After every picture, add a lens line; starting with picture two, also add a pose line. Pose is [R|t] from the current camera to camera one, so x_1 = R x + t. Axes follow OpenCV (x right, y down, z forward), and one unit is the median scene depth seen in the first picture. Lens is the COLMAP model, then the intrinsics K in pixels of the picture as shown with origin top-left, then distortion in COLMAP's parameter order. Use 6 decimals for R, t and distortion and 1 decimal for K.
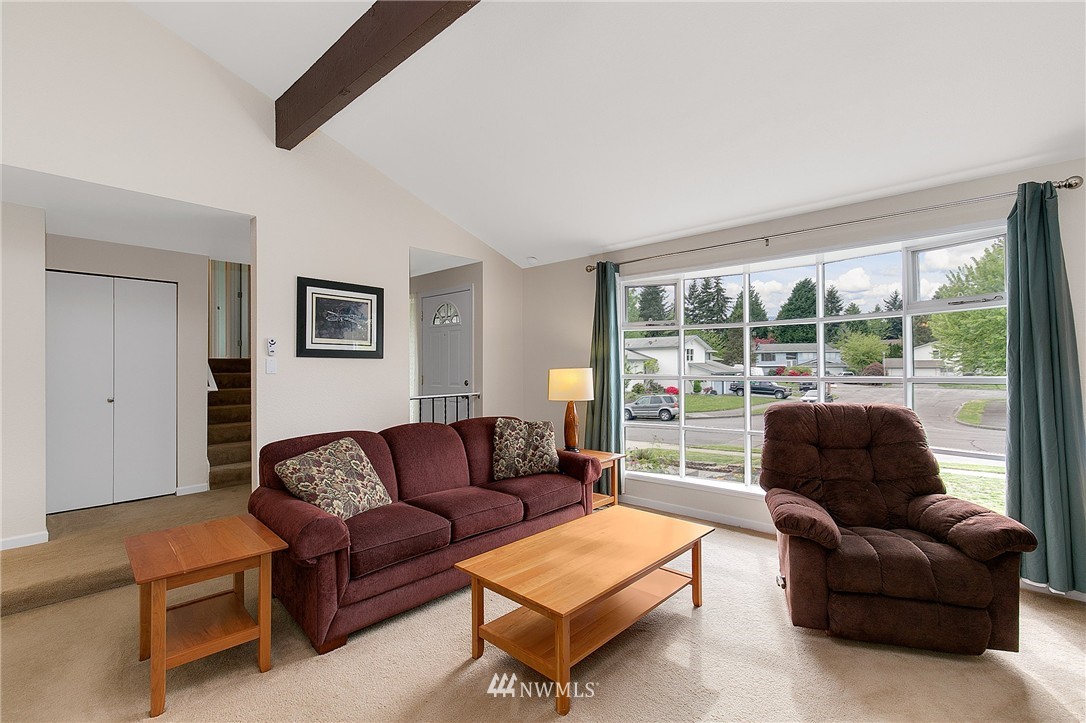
lens RADIAL K [[481.6, 0, 548.4], [0, 481.6, 364.0], [0, 0, 1]] dist [0.003049, -0.000043]
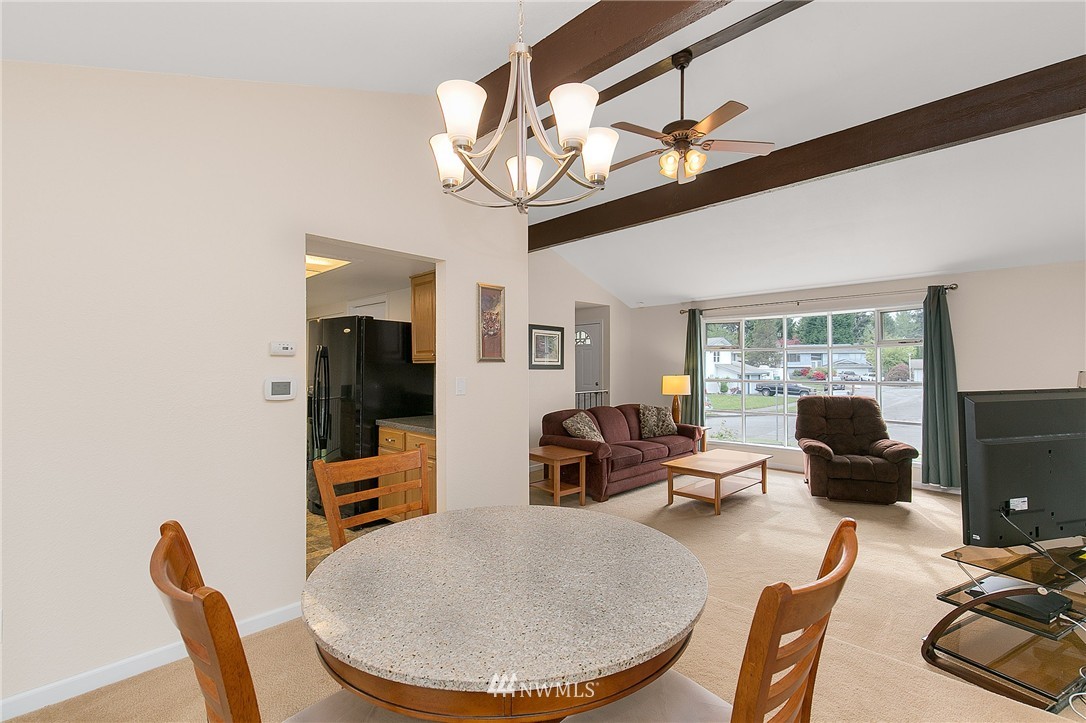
lens RADIAL K [[481.6, 0, 548.4], [0, 481.6, 364.0], [0, 0, 1]] dist [0.003049, -0.000043]
pose [[0.999161, 0.001762, -0.040917, -0.376081], [-0.001732, 0.999998, 0.000763, -0.035408], [0.040918, -0.000692, 0.999162, -0.777853]]
